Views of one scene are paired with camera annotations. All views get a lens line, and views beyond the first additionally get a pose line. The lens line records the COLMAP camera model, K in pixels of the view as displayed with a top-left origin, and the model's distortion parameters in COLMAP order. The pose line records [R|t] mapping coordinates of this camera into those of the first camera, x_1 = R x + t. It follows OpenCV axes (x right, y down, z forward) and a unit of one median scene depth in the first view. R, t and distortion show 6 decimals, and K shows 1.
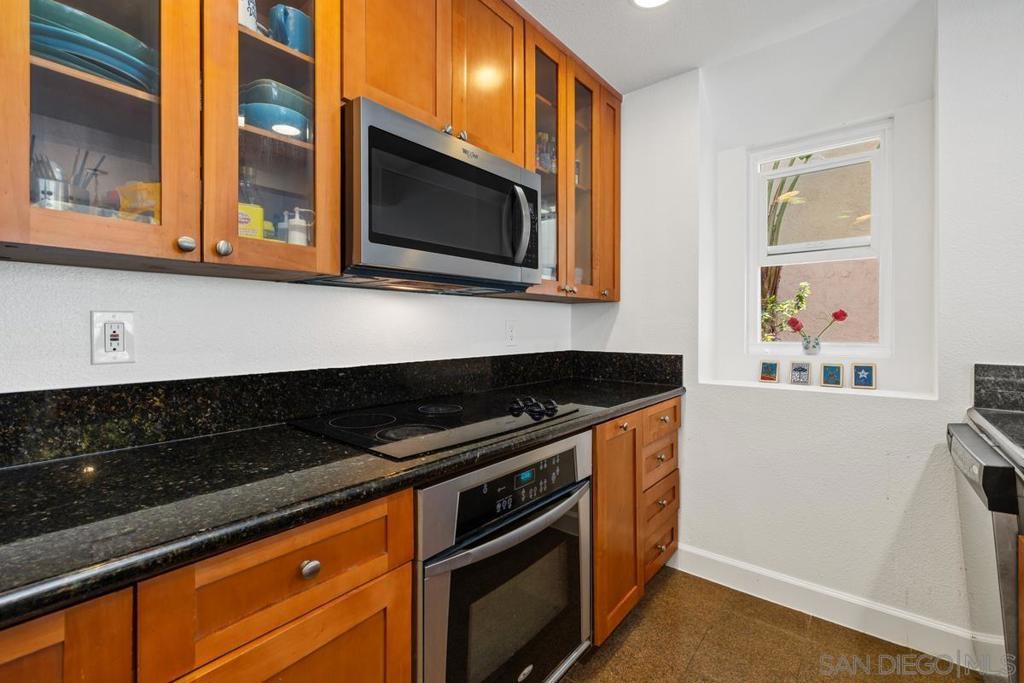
lens RADIAL K [[438.2, 0, 495.2], [0, 438.2, 329.0], [0, 0, 1]] dist [0.001243, 0.000232]
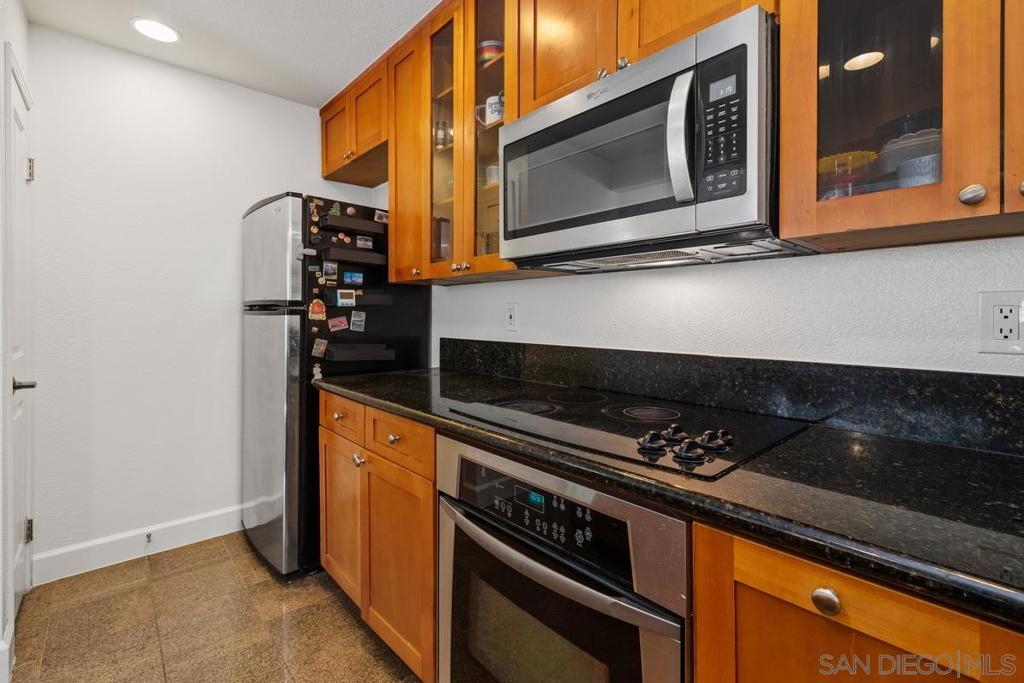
lens RADIAL K [[456.9, 0, 511.6], [0, 456.9, 310.9], [0, 0, 1]] dist [0.000615, 0.000018]
pose [[-0.117843, -0.004848, -0.993020, 0.875008], [-0.000723, 0.999988, -0.004796, 0.004510], [0.993032, 0.000152, -0.117845, 1.040039]]
